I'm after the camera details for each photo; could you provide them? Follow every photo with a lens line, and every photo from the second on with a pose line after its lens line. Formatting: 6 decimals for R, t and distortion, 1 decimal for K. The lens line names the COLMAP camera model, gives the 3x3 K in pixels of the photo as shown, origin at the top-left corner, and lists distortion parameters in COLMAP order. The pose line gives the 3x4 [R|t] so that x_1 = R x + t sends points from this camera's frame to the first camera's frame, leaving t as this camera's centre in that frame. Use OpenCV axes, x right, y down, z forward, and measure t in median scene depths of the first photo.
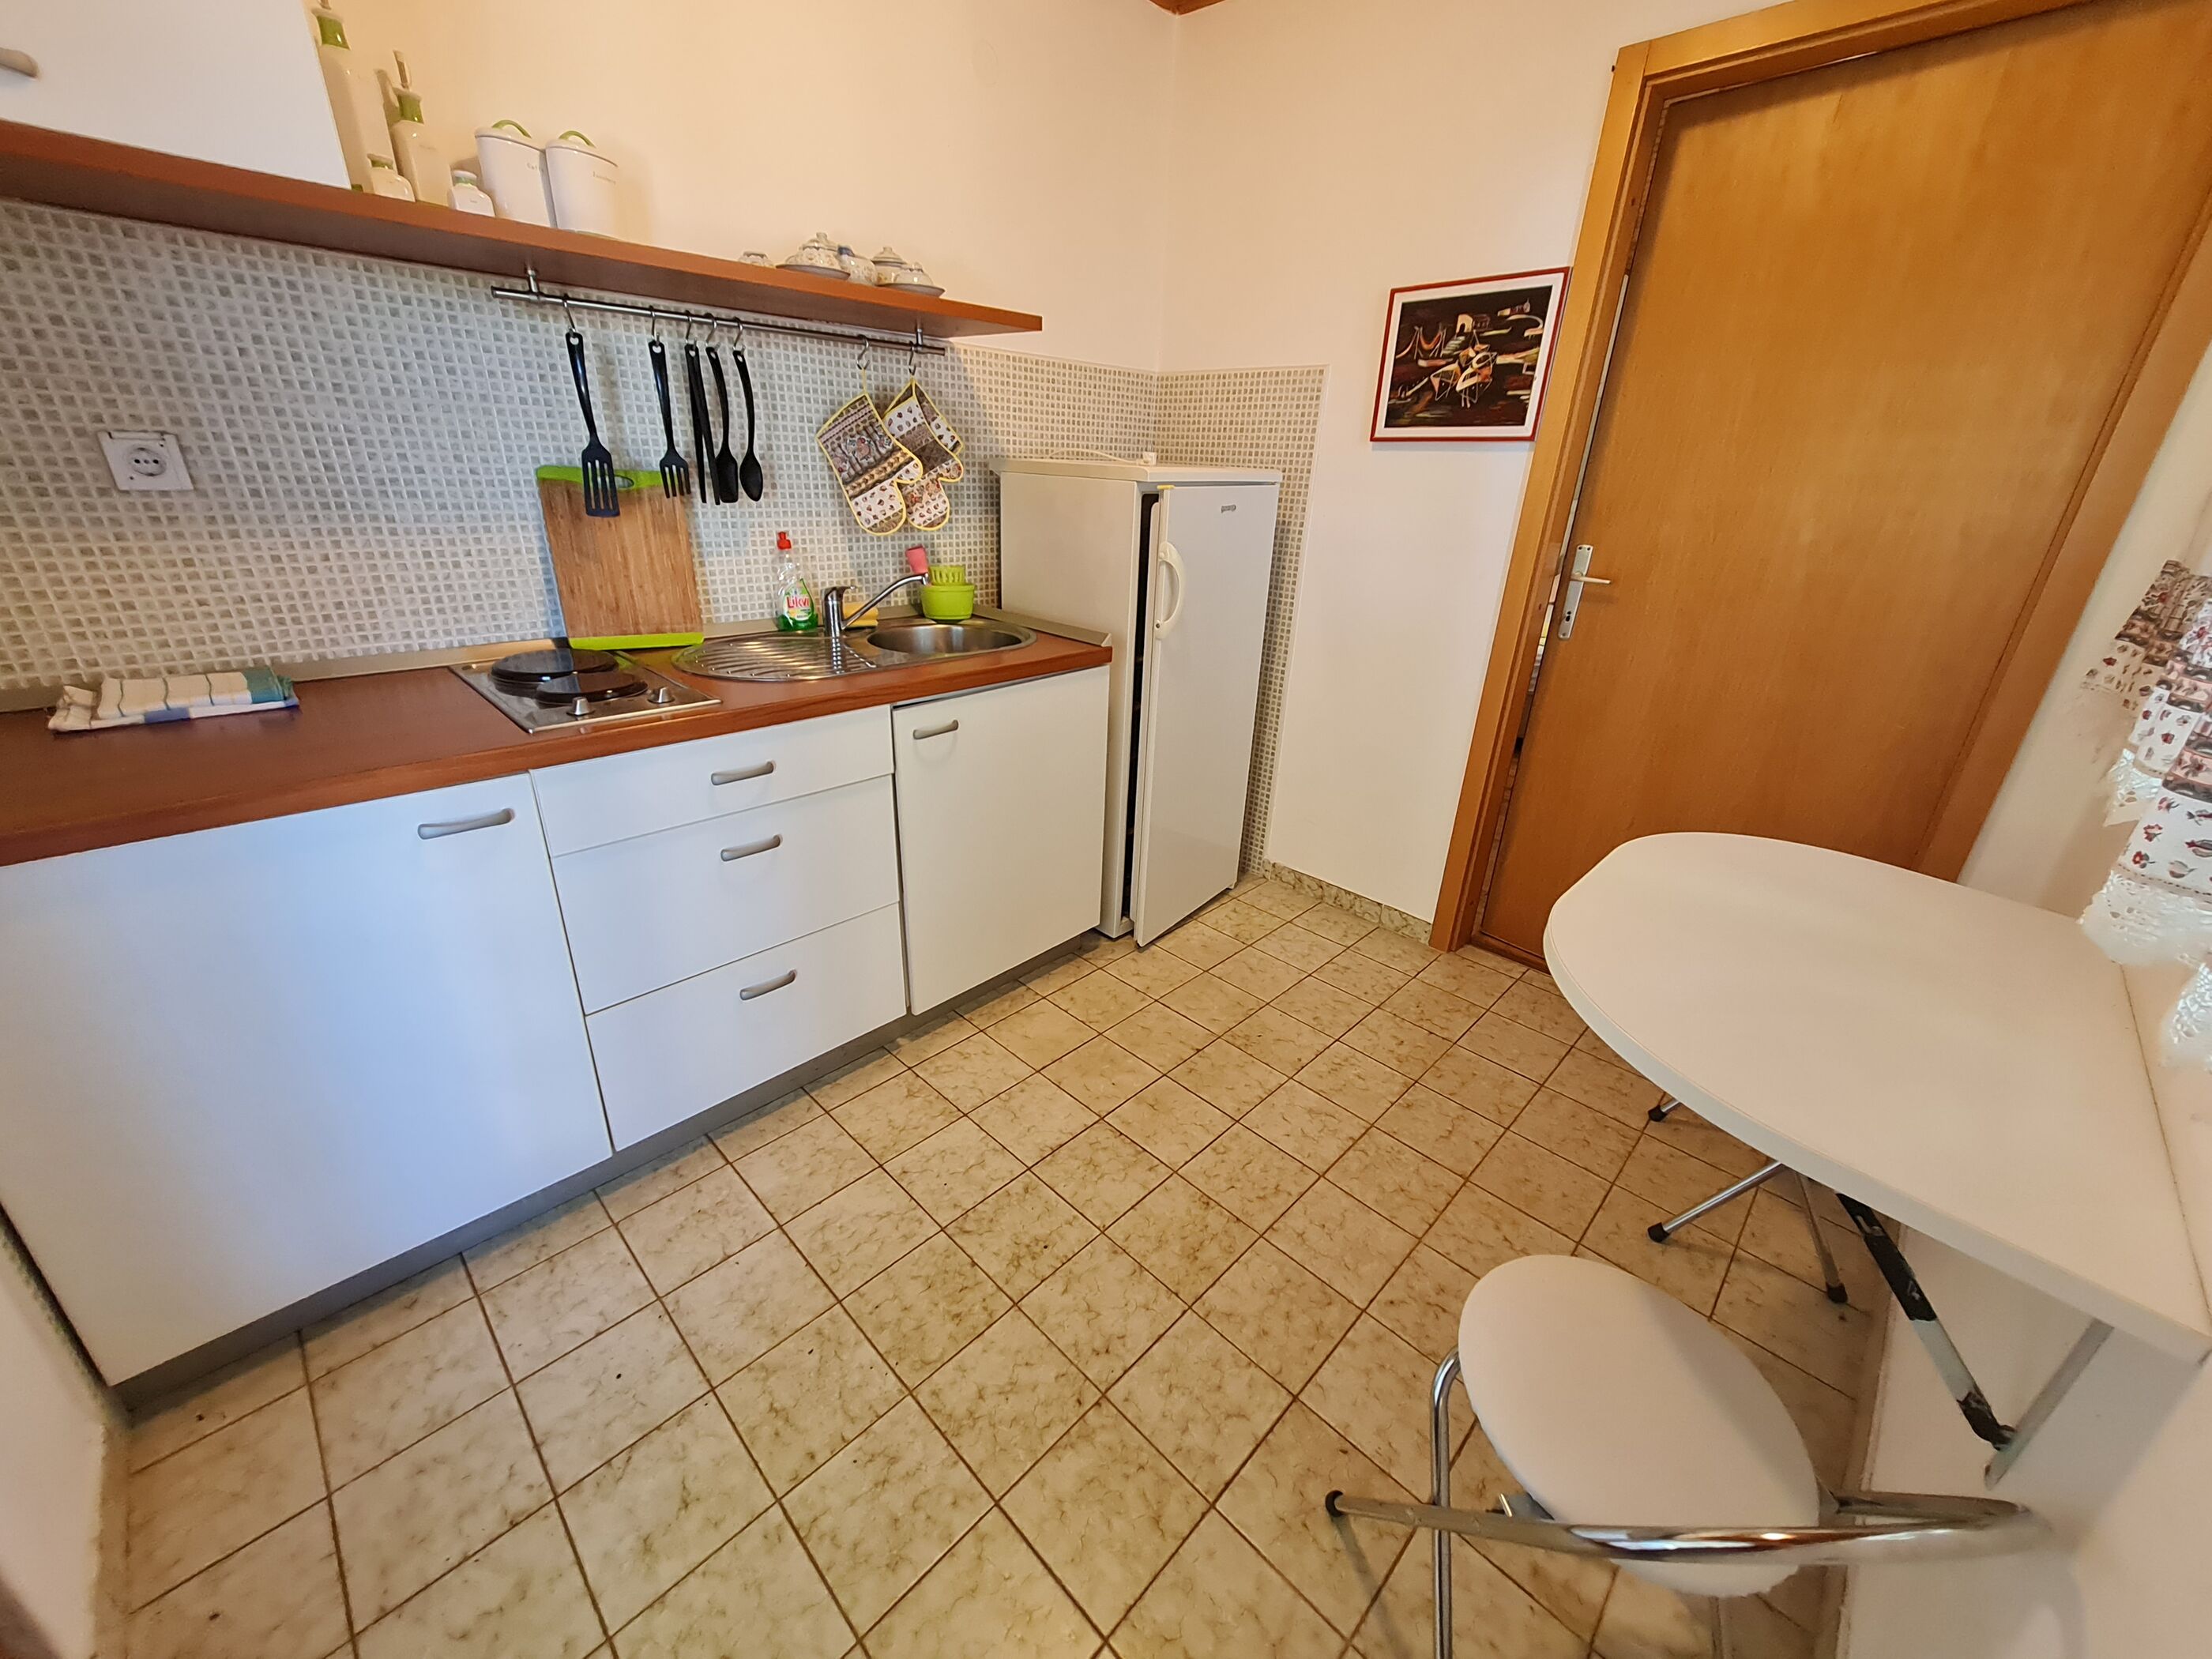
lens RADIAL K [[856.7, 0, 1108.3], [0, 856.7, 816.8], [0, 0, 1]] dist [0.008757, -0.000309]
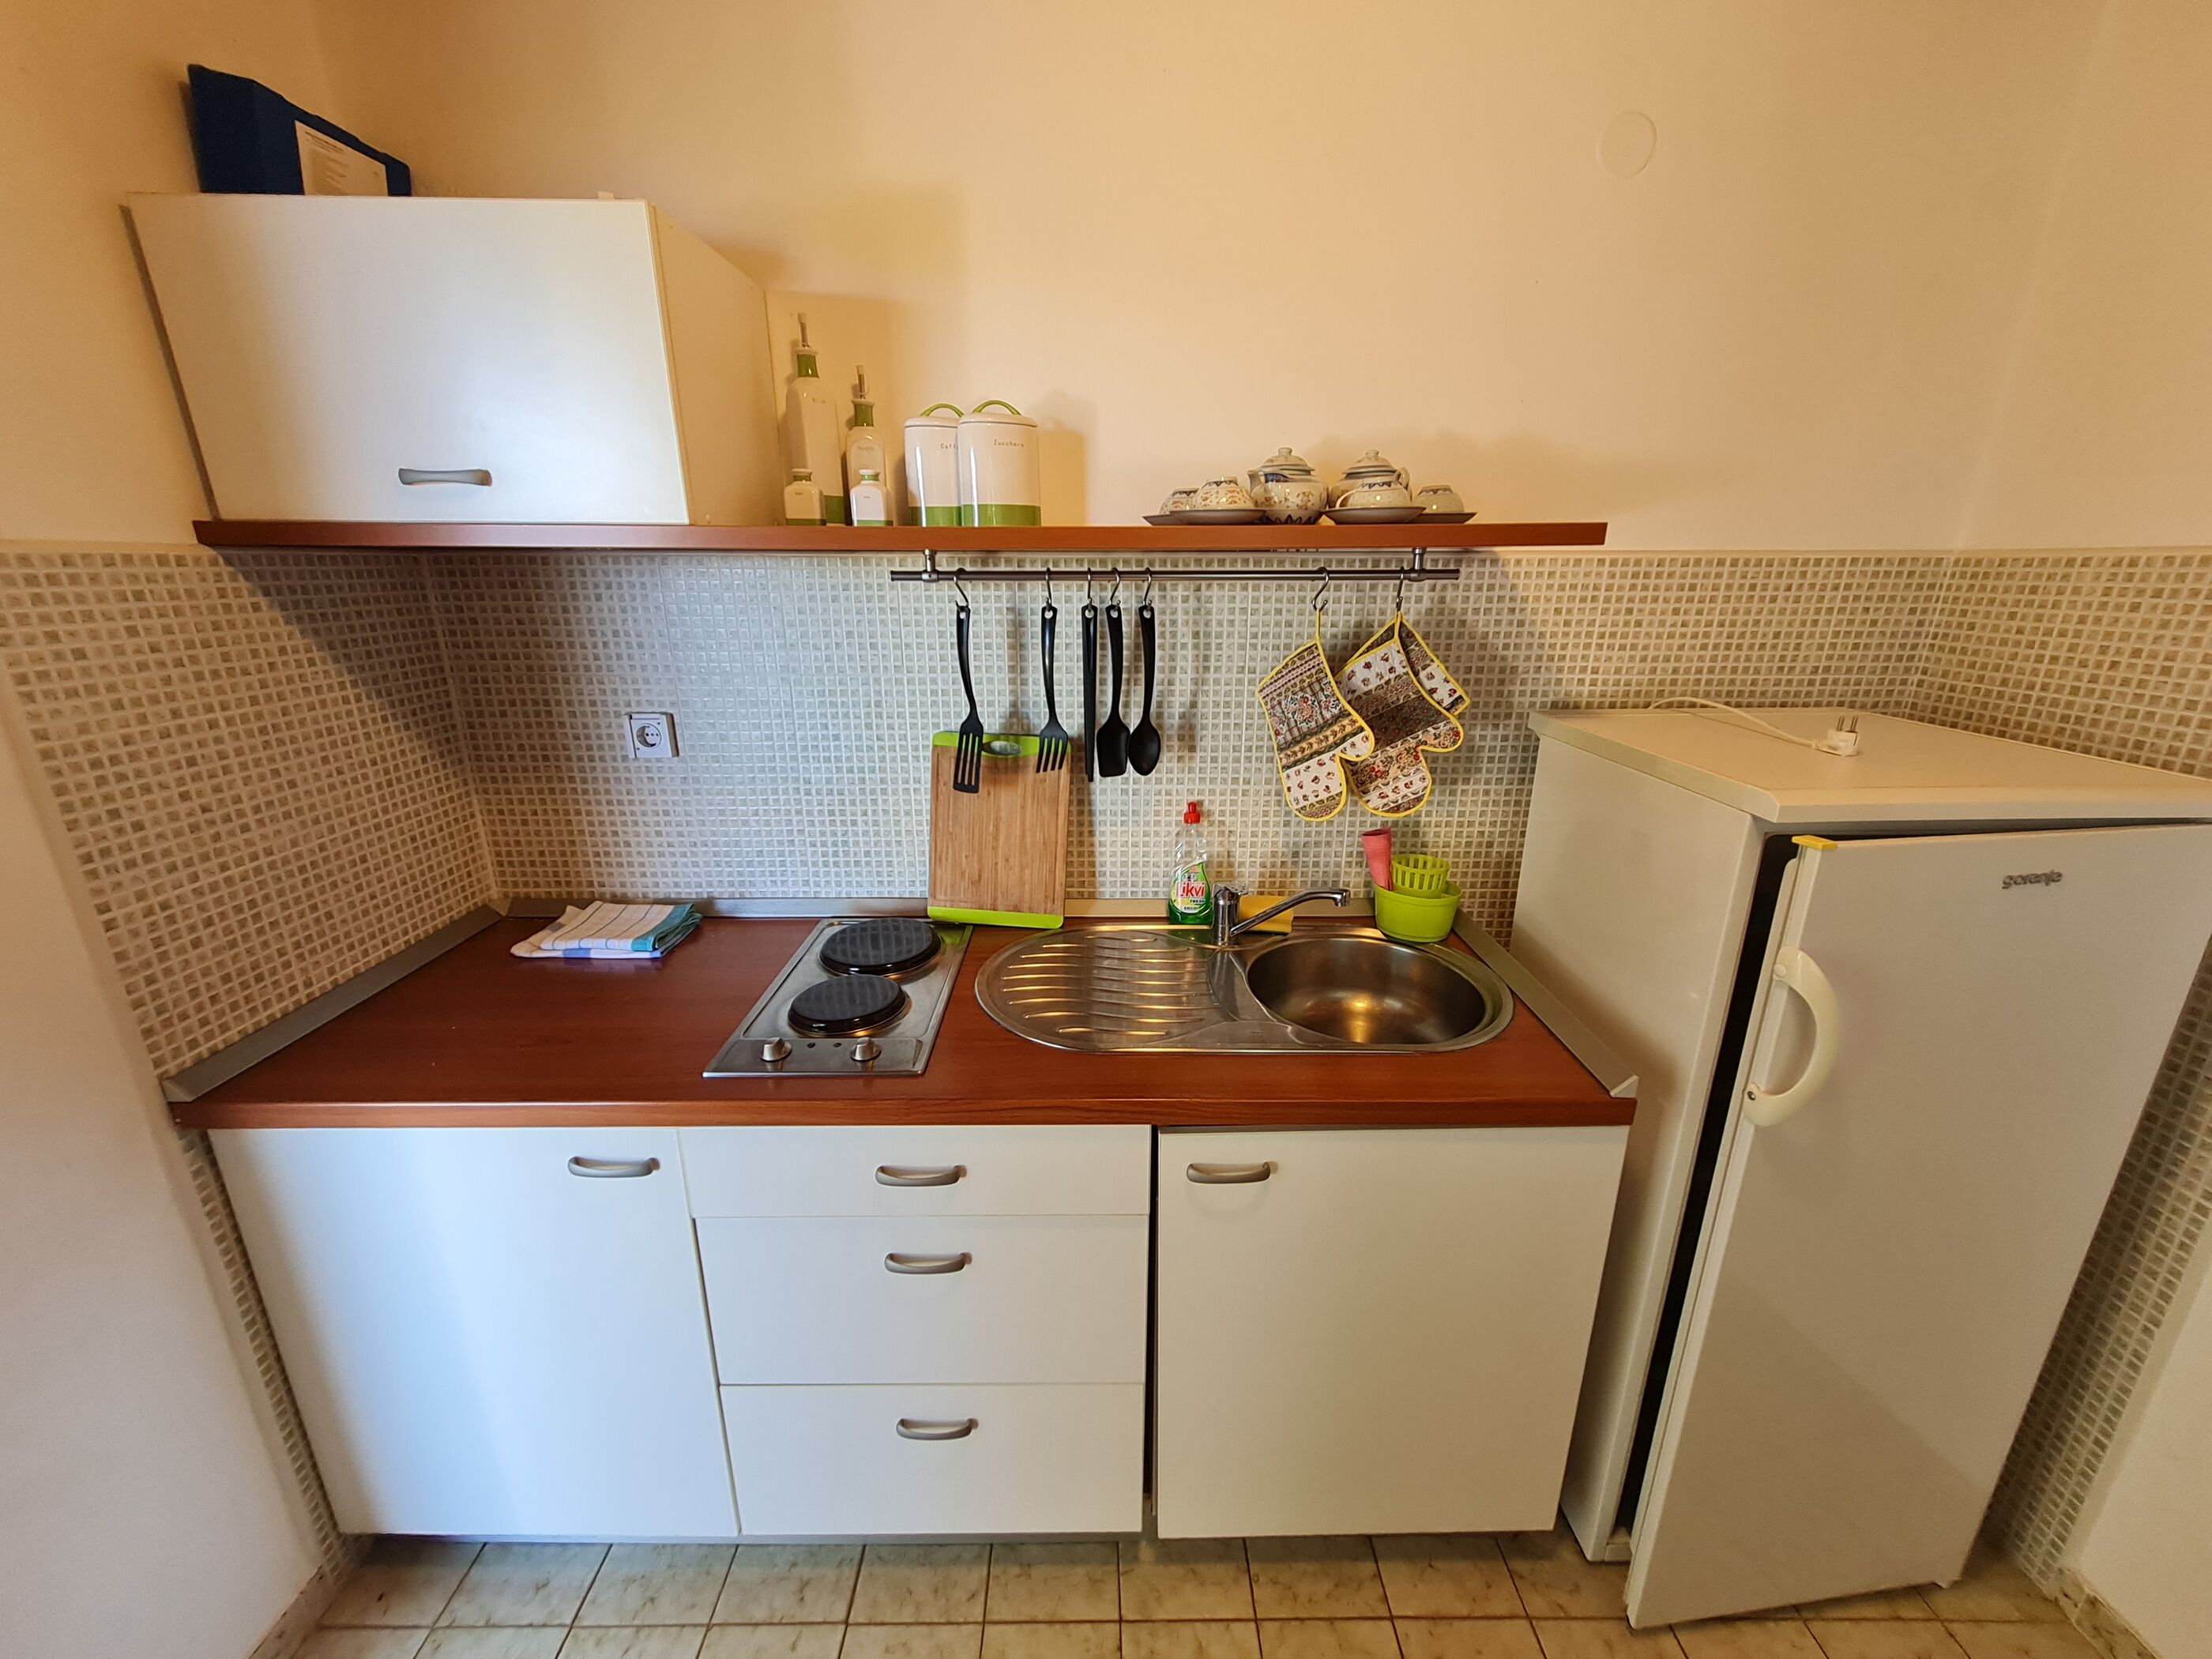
lens RADIAL K [[856.7, 0, 1108.3], [0, 856.7, 816.8], [0, 0, 1]] dist [0.008757, -0.000309]
pose [[0.705479, 0.160302, -0.690364, 0.115456], [-0.251032, 0.967454, -0.031886, -0.274180], [0.662784, 0.195798, 0.722759, 0.377286]]
